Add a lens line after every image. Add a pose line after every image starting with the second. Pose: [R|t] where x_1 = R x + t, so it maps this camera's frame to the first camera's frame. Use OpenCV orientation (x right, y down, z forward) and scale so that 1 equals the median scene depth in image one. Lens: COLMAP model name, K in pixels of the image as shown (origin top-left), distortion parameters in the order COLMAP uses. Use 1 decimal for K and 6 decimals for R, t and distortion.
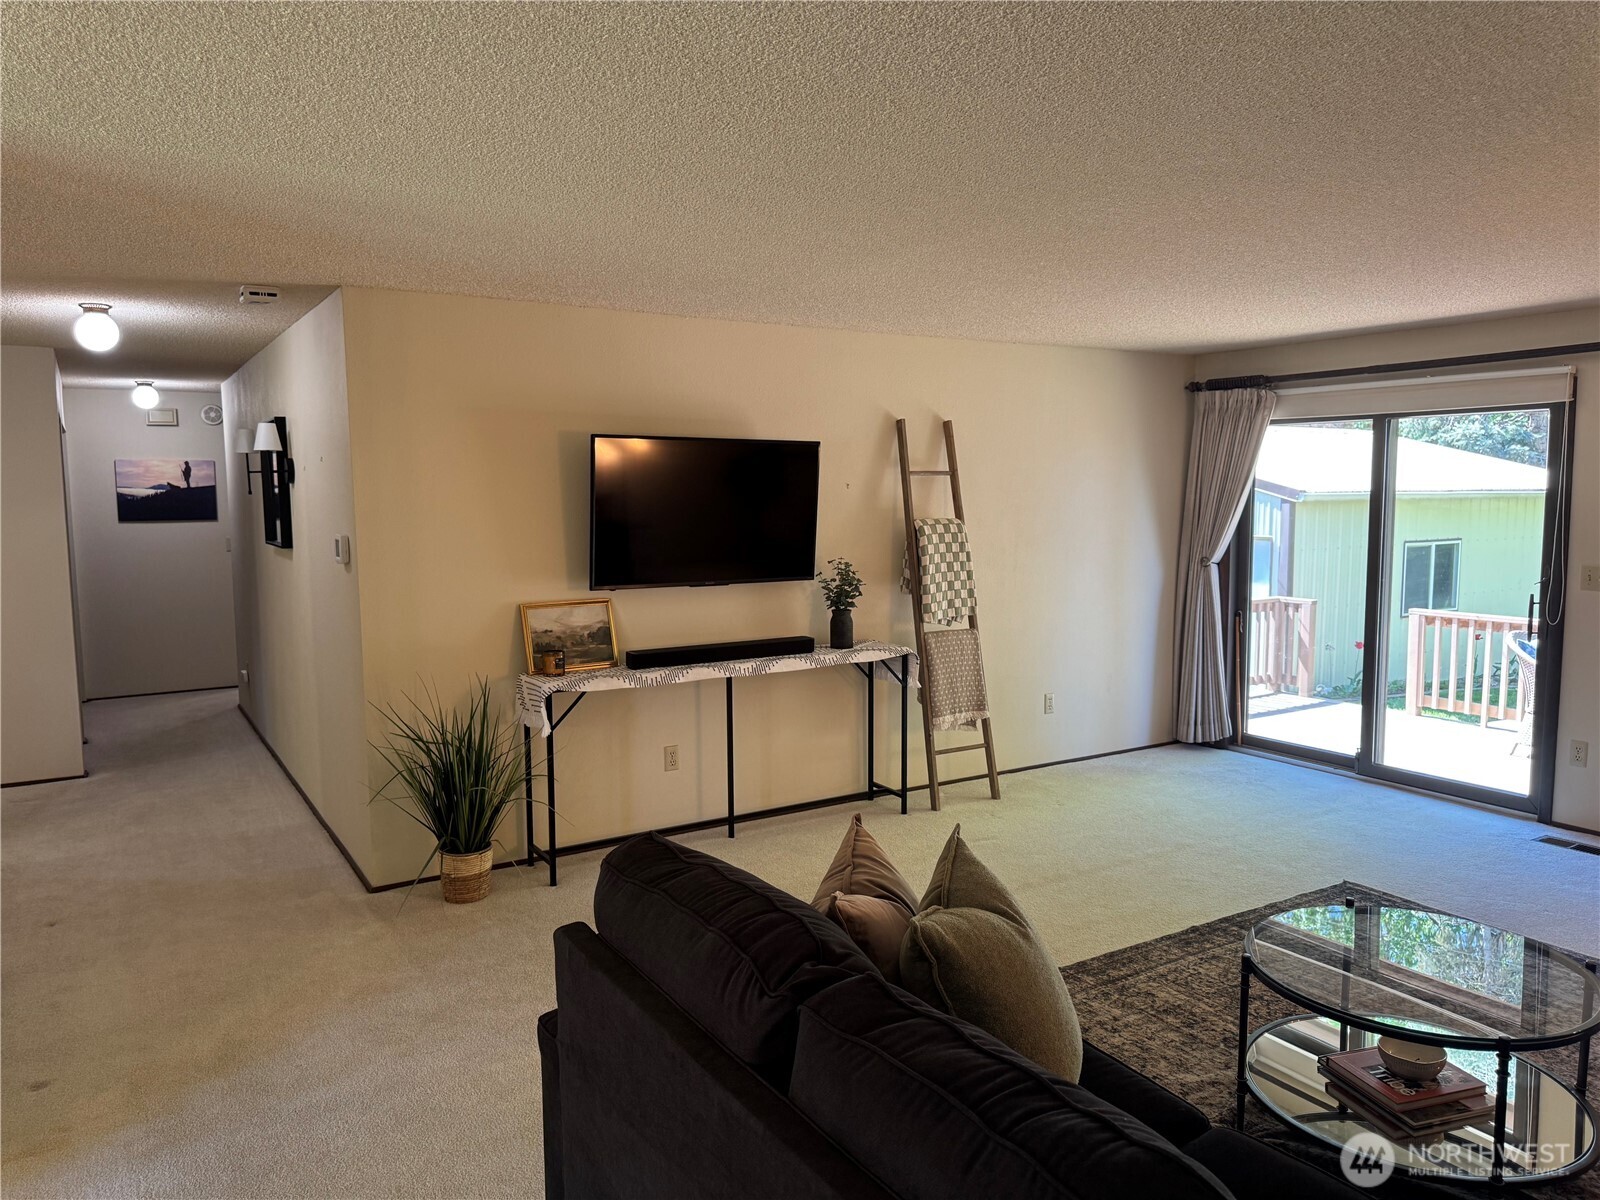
lens RADIAL K [[1142.9, 0, 802.1], [0, 1142.9, 597.4], [0, 0, 1]] dist [0.071583, -0.083891]
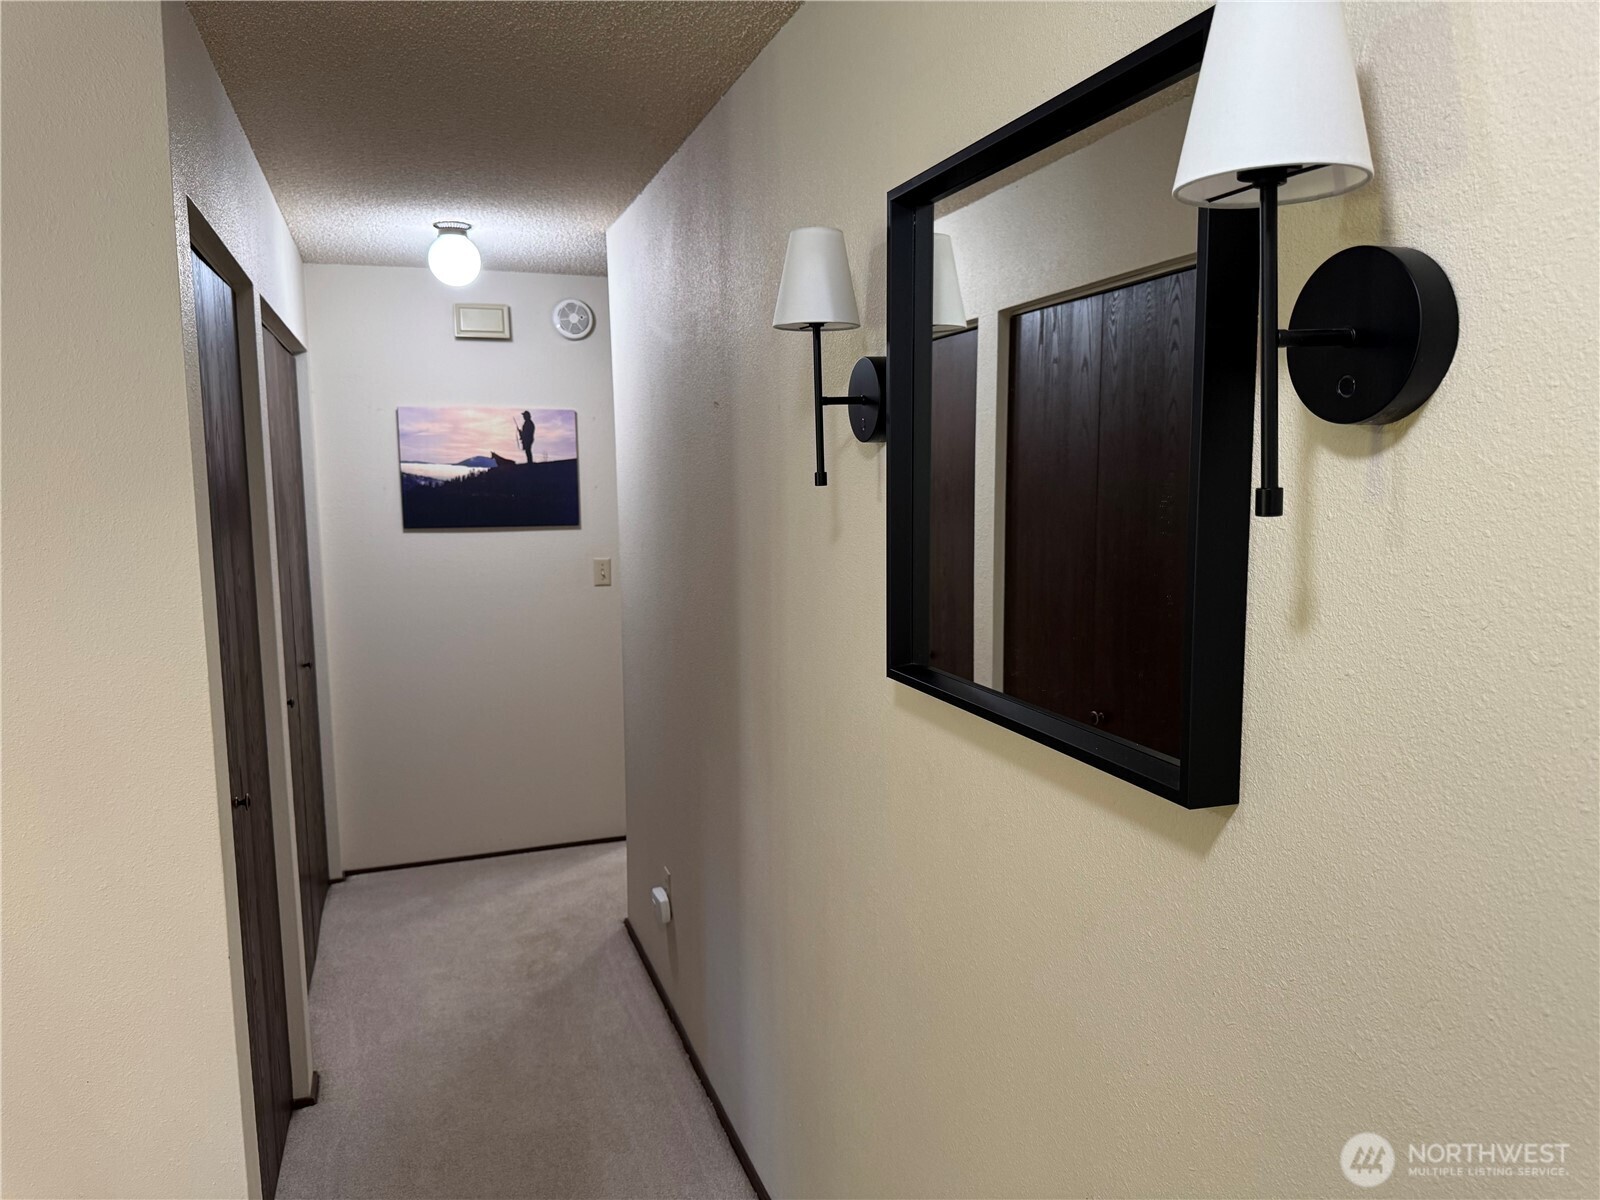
lens RADIAL K [[1142.9, 0, 799.4], [0, 1142.9, 603.4], [0, 0, 1]] dist [0.071583, -0.083891]
pose [[0.978735, 0.026151, -0.203455, -0.311929], [-0.021553, 0.999460, 0.024786, -0.048786], [0.203994, -0.019874, 0.978770, 0.534243]]
